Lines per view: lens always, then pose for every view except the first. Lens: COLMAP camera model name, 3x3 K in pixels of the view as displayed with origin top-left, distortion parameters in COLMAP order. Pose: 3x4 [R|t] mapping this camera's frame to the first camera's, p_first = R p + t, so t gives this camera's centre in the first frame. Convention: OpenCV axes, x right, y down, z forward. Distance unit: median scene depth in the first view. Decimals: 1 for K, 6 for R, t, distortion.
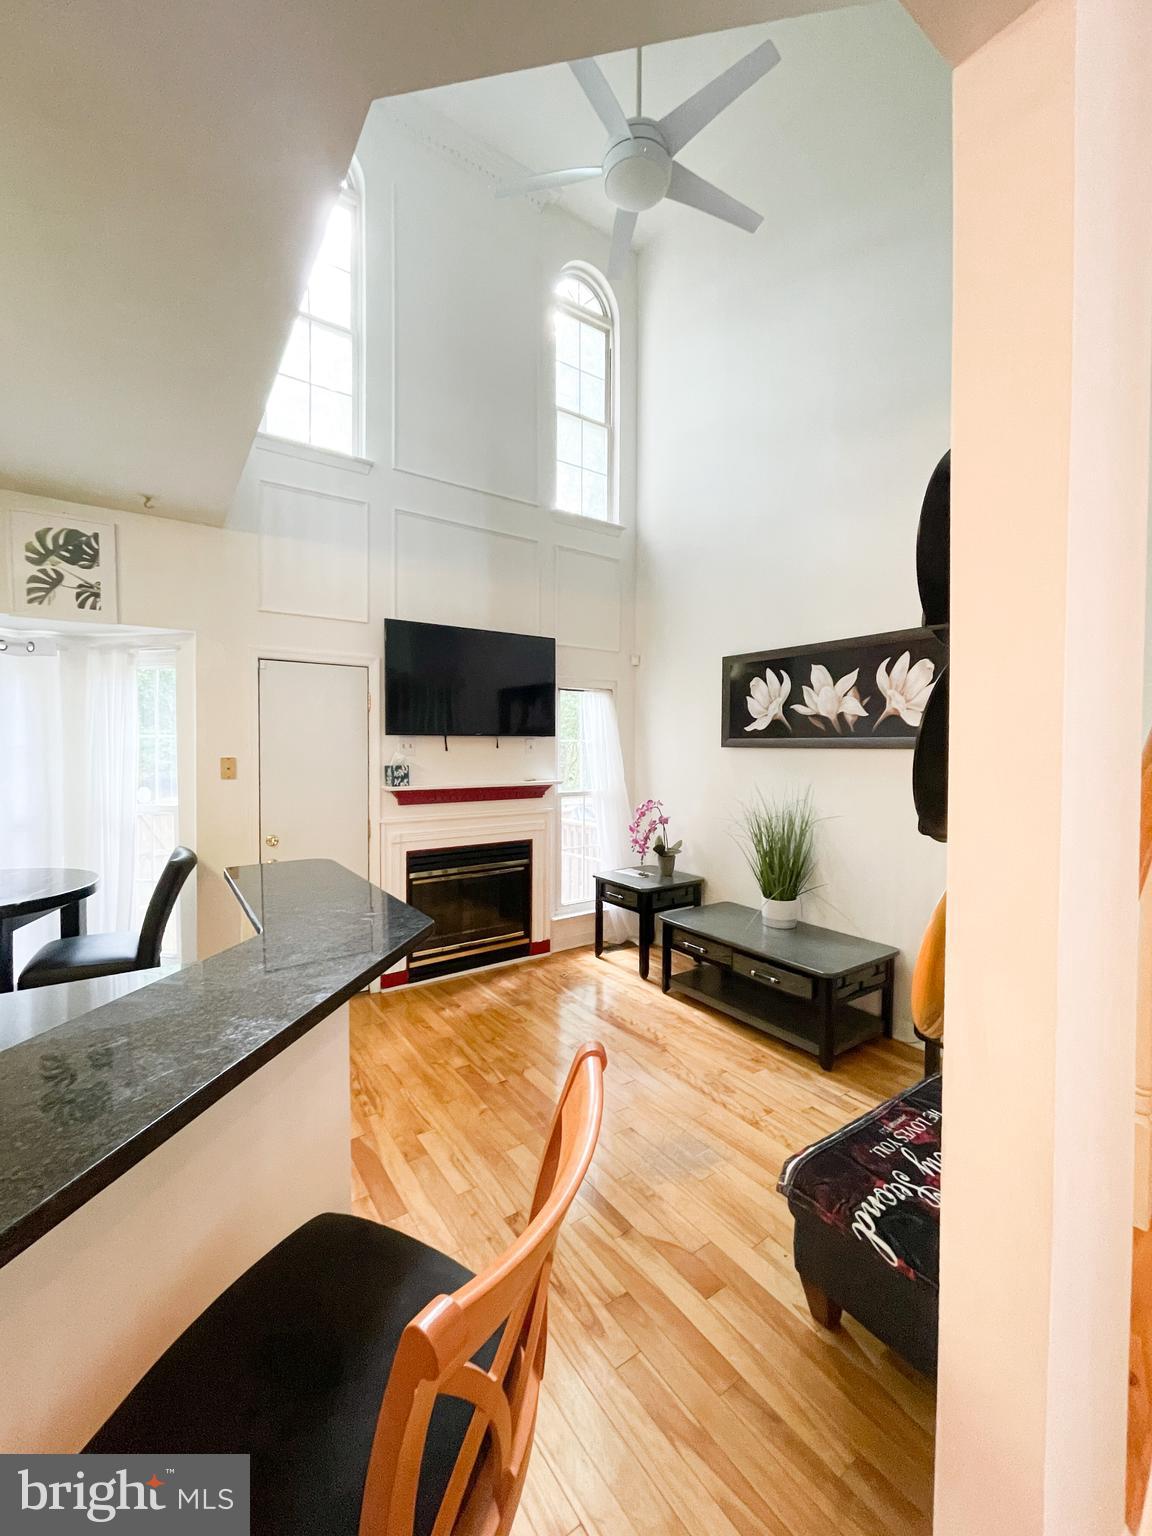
lens RADIAL K [[614.3, 0, 573.5], [0, 614.3, 756.5], [0, 0, 1]] dist [-0.003567, -0.000776]
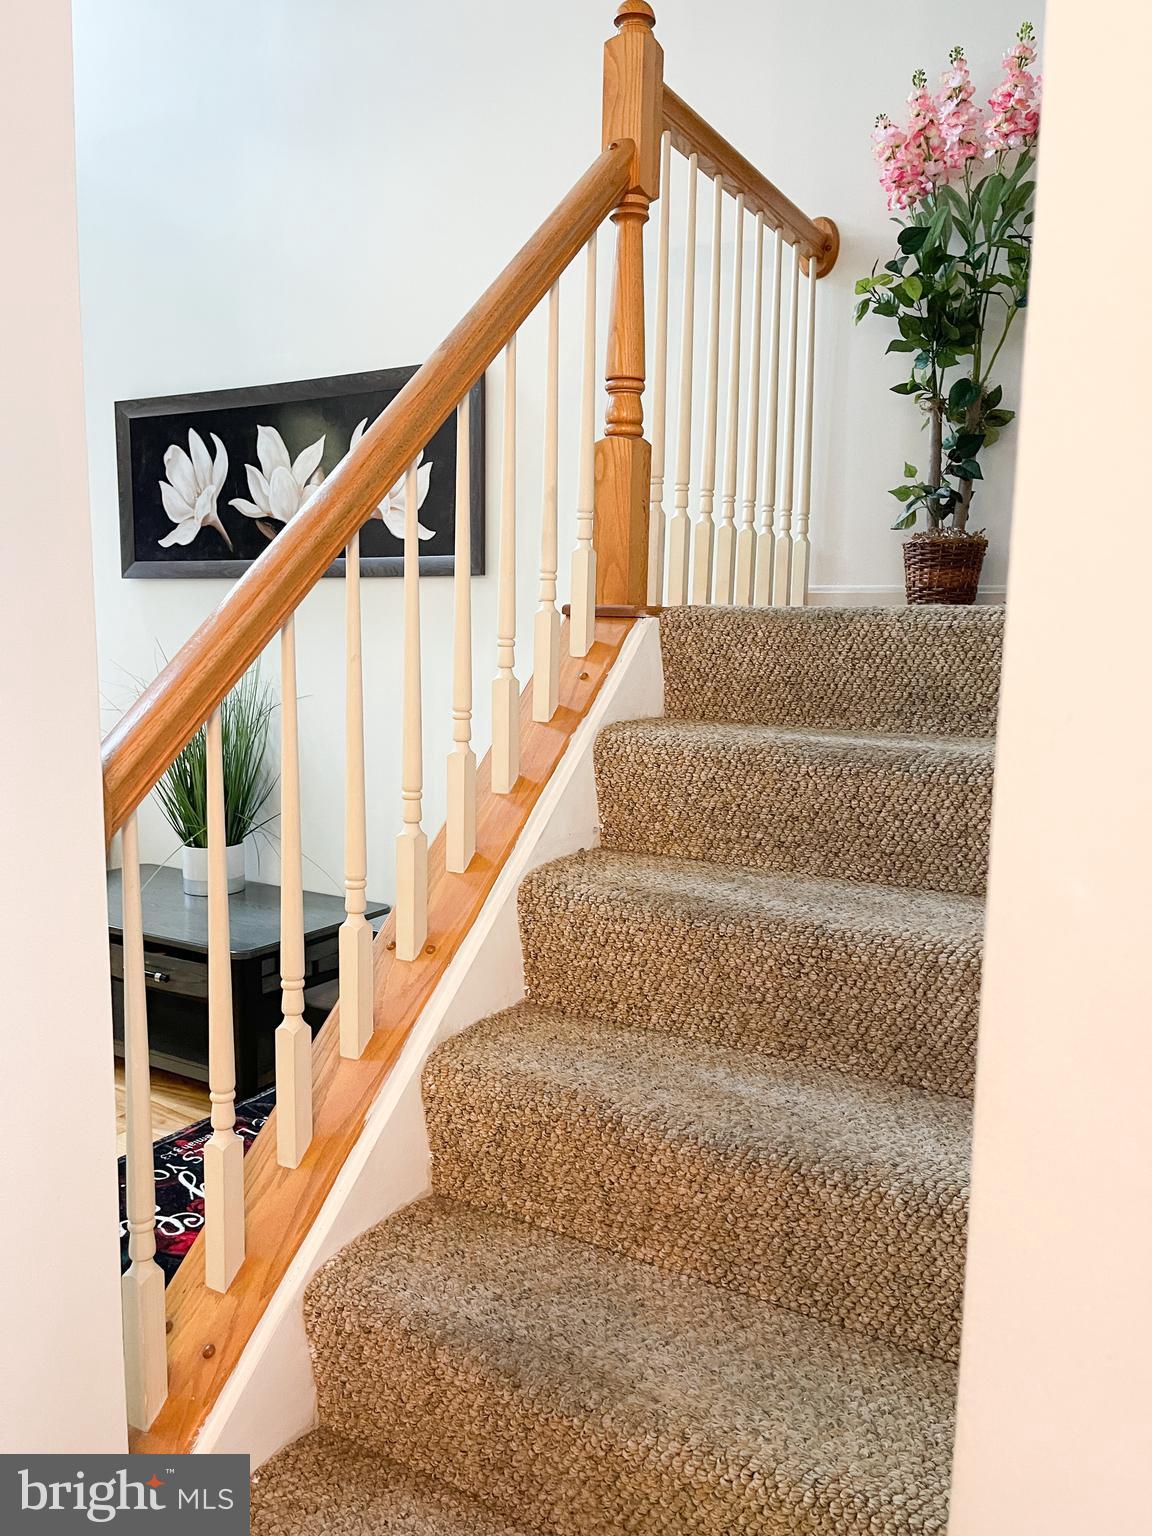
lens RADIAL K [[1167.3, 0, 575.0], [0, 1167.3, 772.2], [0, 0, 1]] dist [0.036528, 0.000580]
pose [[0.912218, -0.045465, 0.407175, 0.201314], [-0.001636, 0.993412, 0.114590, 0.039384], [-0.409702, -0.105197, 0.906133, -0.110395]]
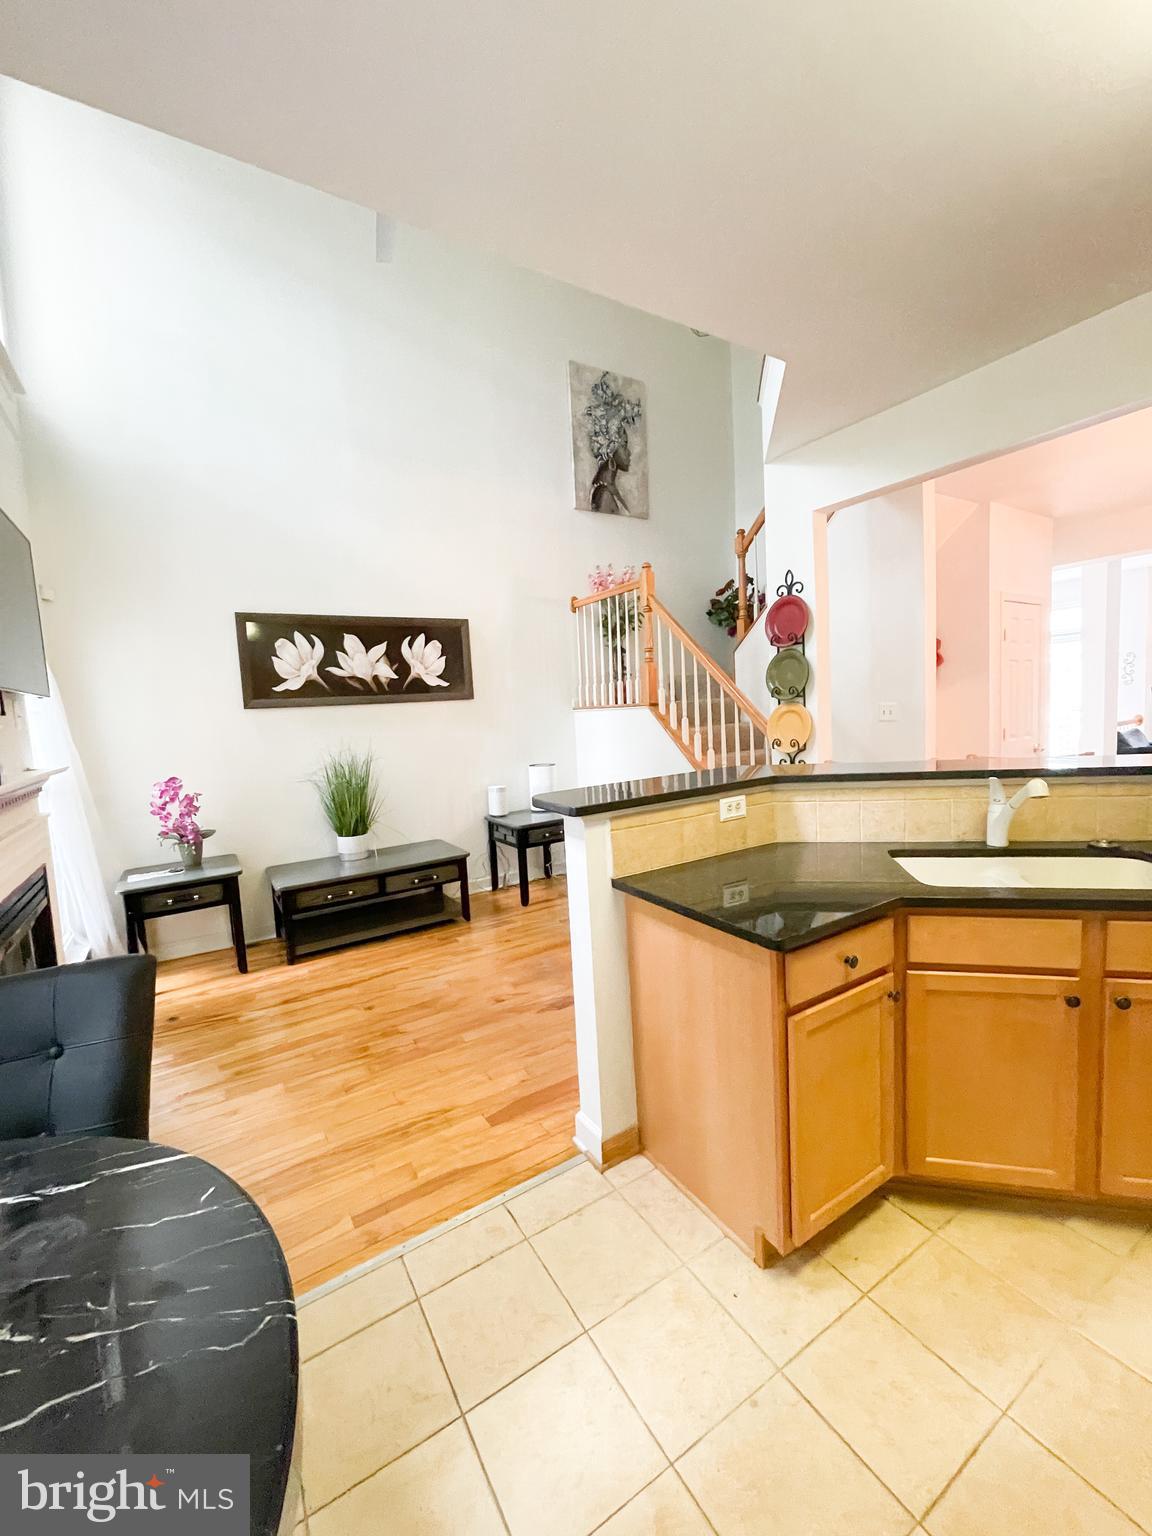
lens RADIAL K [[614.3, 0, 573.5], [0, 614.3, 766.8], [0, 0, 1]] dist [-0.003567, -0.000776]
pose [[0.053616, -0.102620, 0.993275, -0.770122], [0.071224, 0.992565, 0.098703, 0.018288], [-0.996018, 0.065453, 0.060526, 0.505053]]
